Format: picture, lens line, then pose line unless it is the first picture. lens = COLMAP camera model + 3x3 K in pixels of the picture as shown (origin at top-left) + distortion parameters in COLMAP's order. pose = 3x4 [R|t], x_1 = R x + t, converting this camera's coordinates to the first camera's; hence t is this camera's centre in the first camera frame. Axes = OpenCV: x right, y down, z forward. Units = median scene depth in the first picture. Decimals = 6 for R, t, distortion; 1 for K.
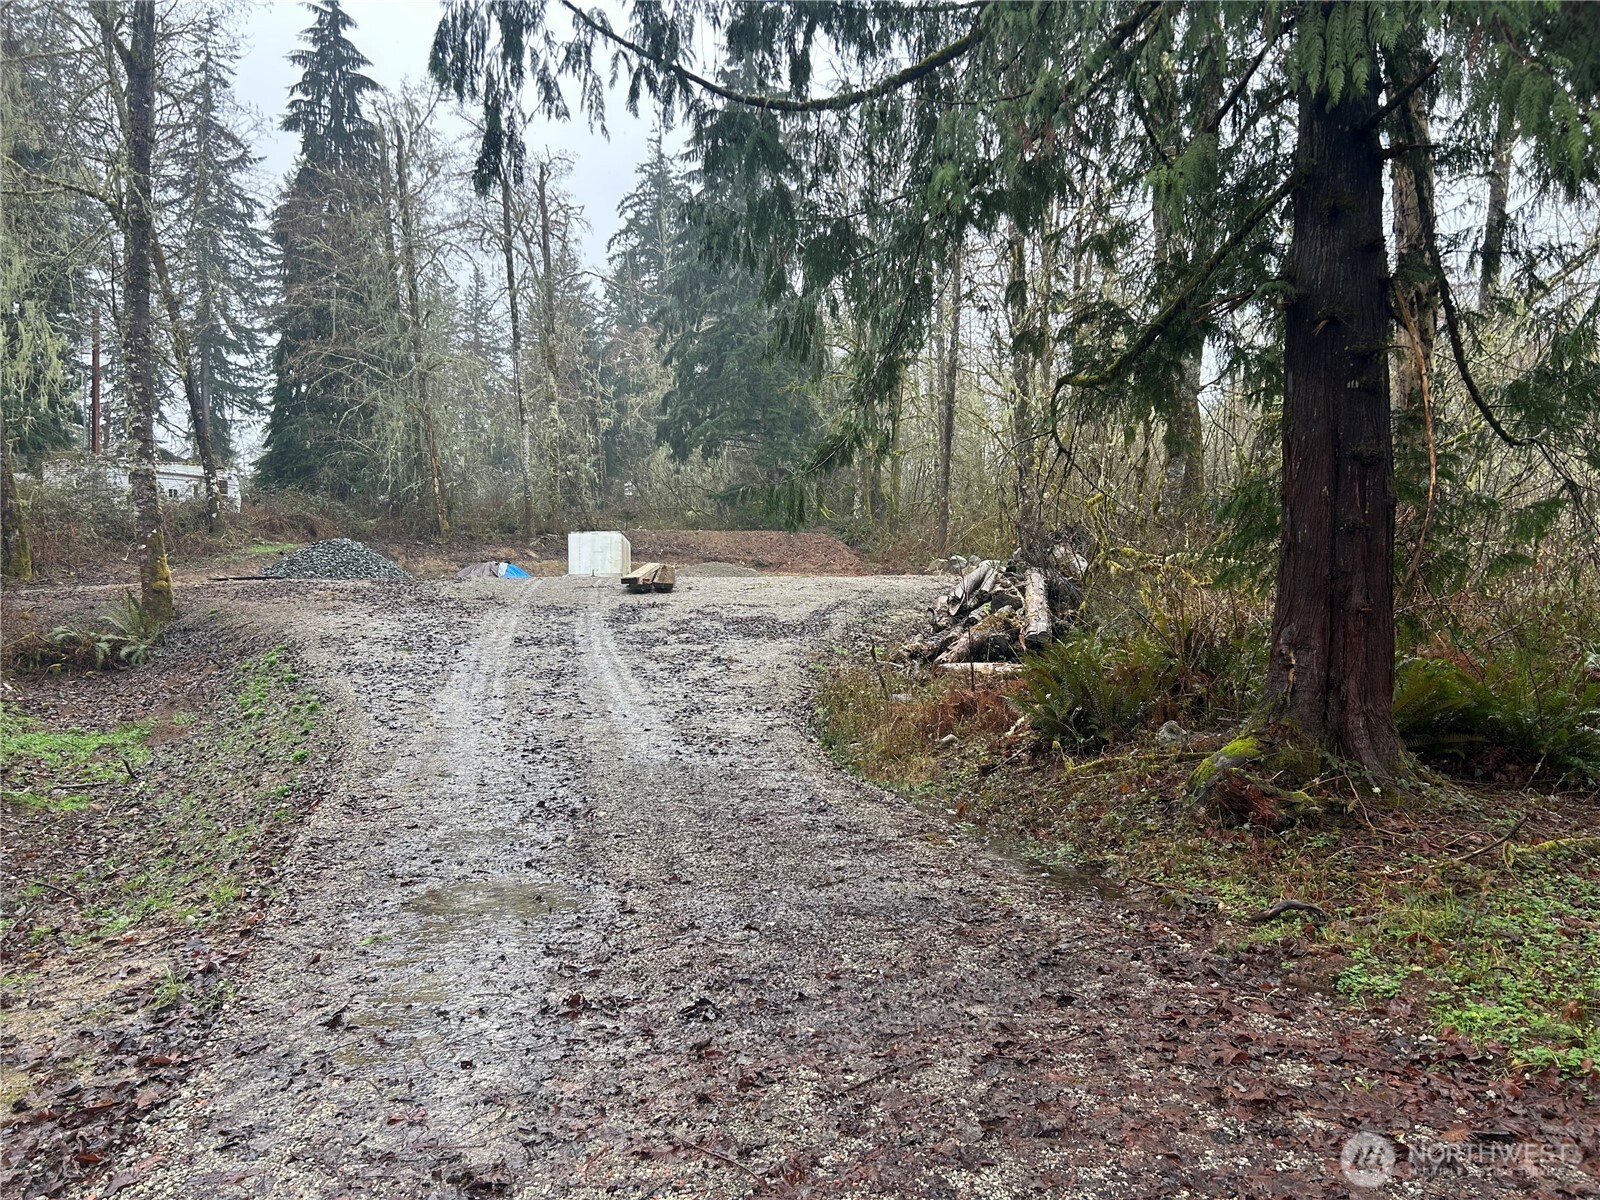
lens RADIAL K [[1209.2, 0, 800.0], [0, 1209.2, 600.0], [0, 0, 1]] dist [-0.002978, -0.001386]
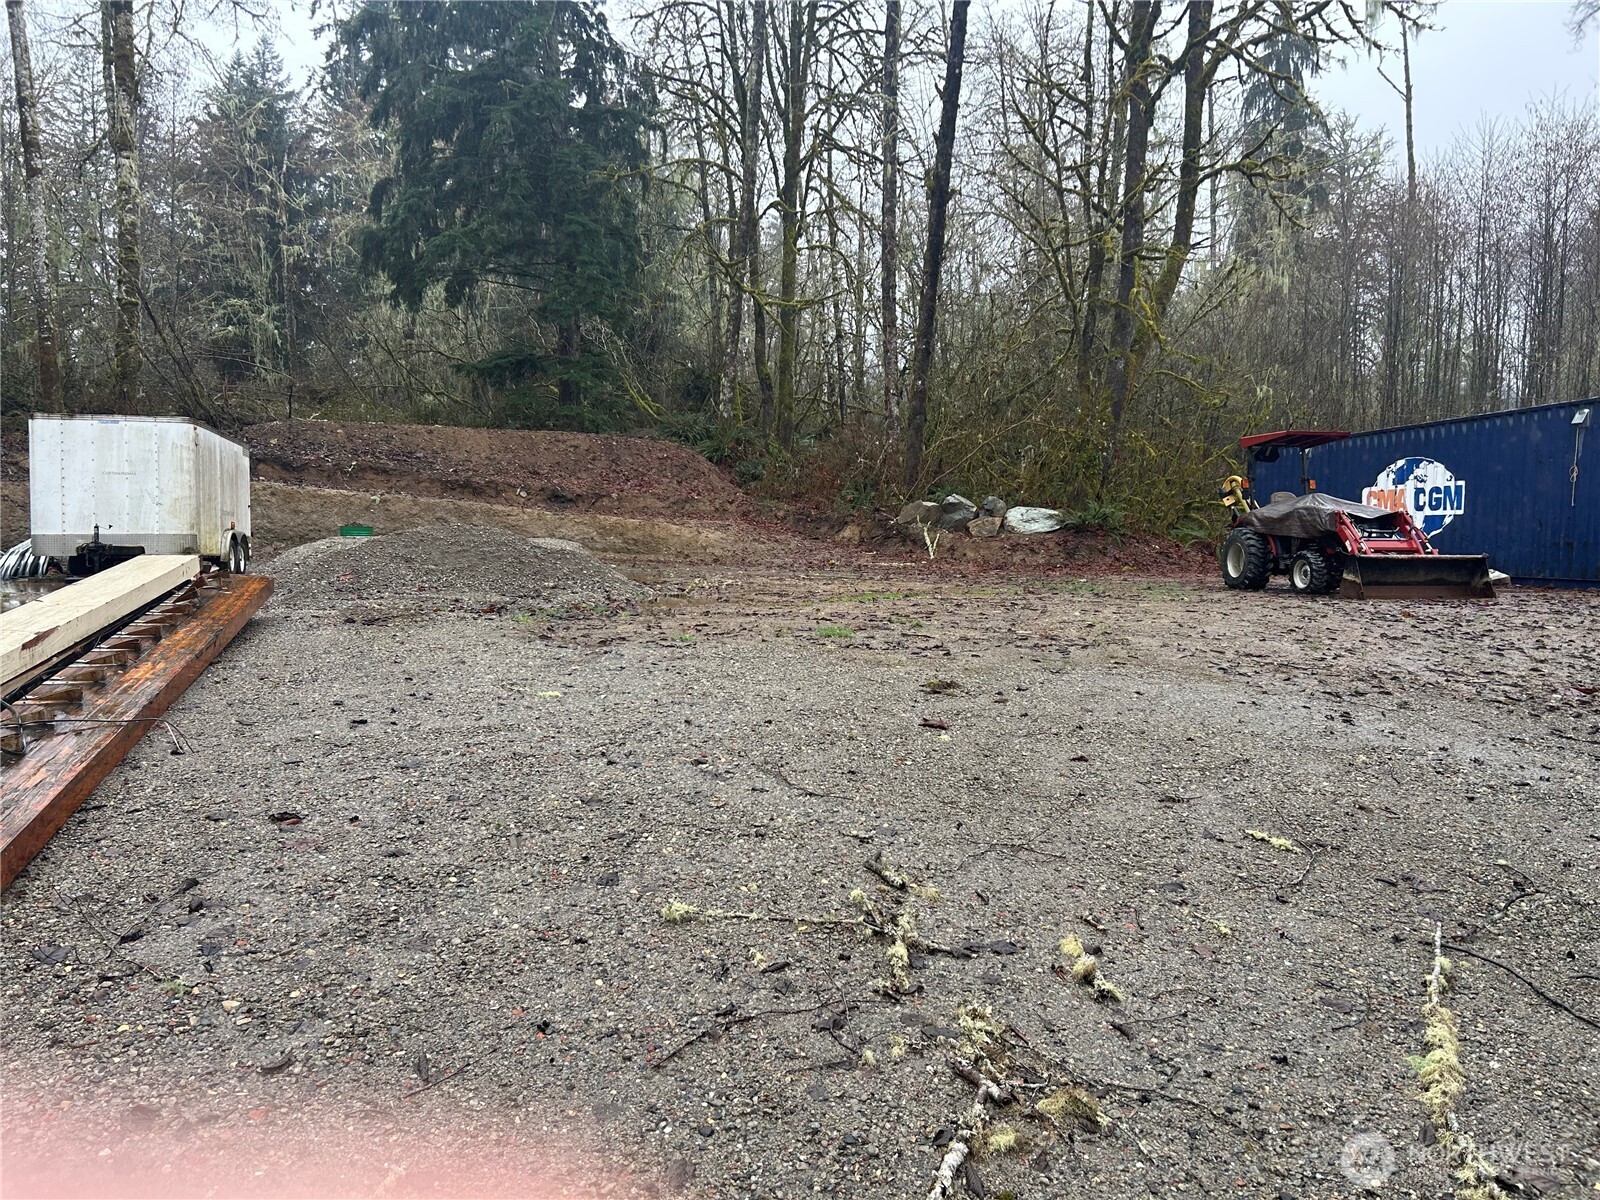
lens RADIAL K [[1209.2, 0, 800.0], [0, 1209.2, 600.0], [0, 0, 1]] dist [-0.002978, -0.001386]
pose [[0.980776, 0.010379, 0.194859, -0.026244], [-0.025208, 0.996956, 0.073780, -0.022202], [-0.193500, -0.077274, 0.978052, 0.397712]]
